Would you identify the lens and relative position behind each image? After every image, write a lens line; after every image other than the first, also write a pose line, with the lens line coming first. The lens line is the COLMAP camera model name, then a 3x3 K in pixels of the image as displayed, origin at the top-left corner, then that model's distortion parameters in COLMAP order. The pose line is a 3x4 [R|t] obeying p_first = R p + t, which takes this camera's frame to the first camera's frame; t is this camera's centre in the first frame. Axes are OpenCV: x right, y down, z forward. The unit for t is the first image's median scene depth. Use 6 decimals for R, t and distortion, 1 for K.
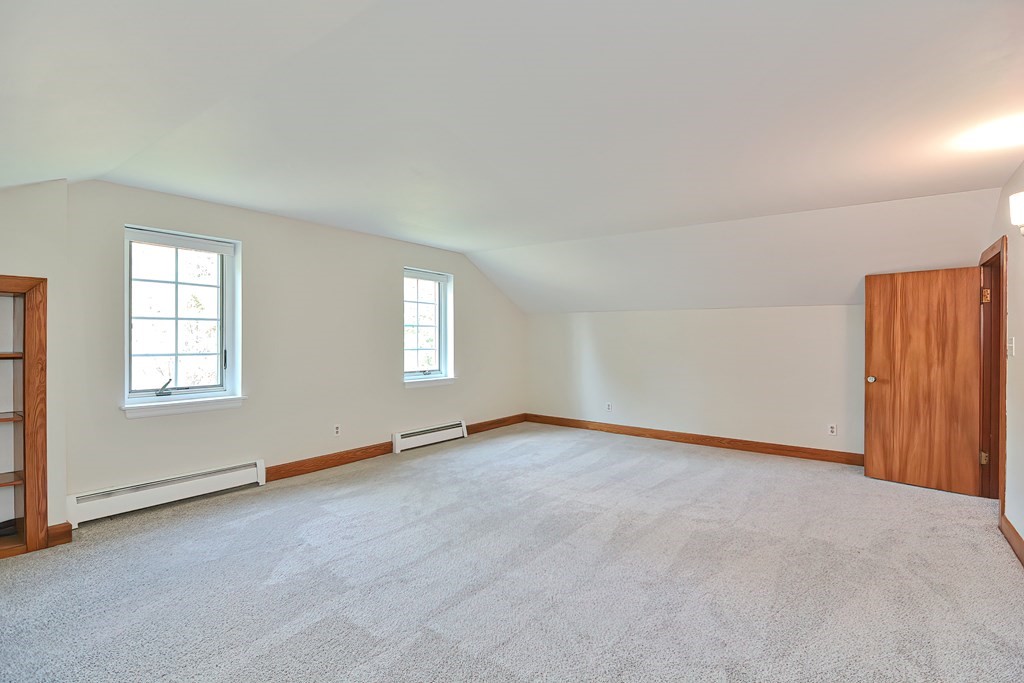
lens RADIAL K [[486.0, 0, 512.0], [0, 486.0, 345.0], [0, 0, 1]] dist [0.001875, -0.012436]
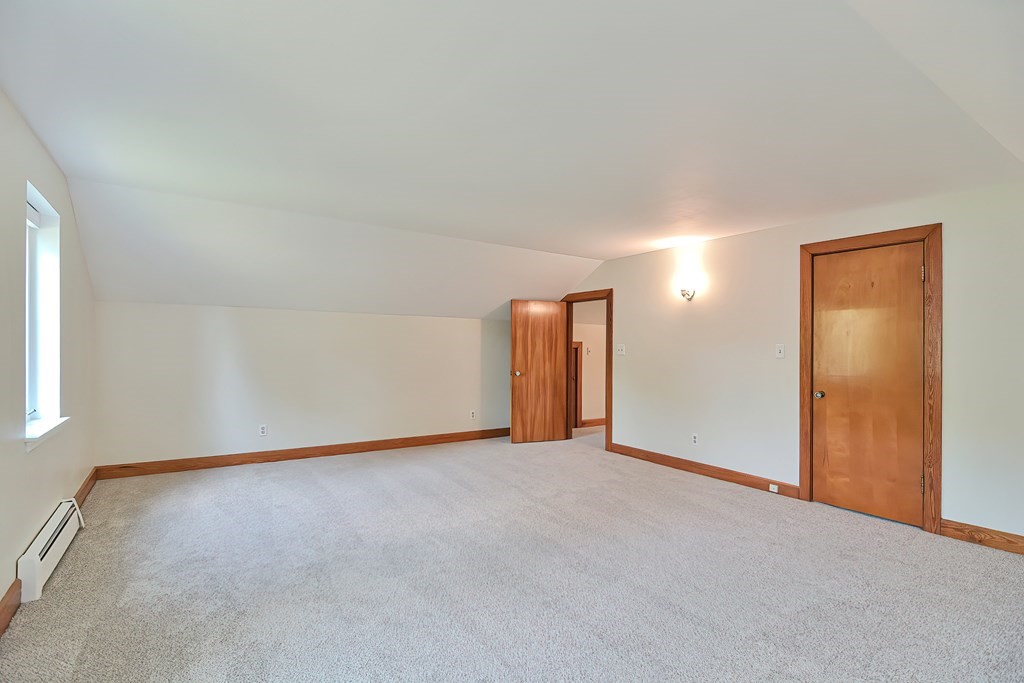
lens RADIAL K [[499.3, 0, 499.0], [0, 499.3, 354.2], [0, 0, 1]] dist [0.003563, -0.011770]
pose [[0.334046, -0.015634, 0.942427, -0.678159], [0.006308, 0.999877, 0.014351, -0.007207], [-0.942536, 0.001151, 0.334104, 0.593294]]
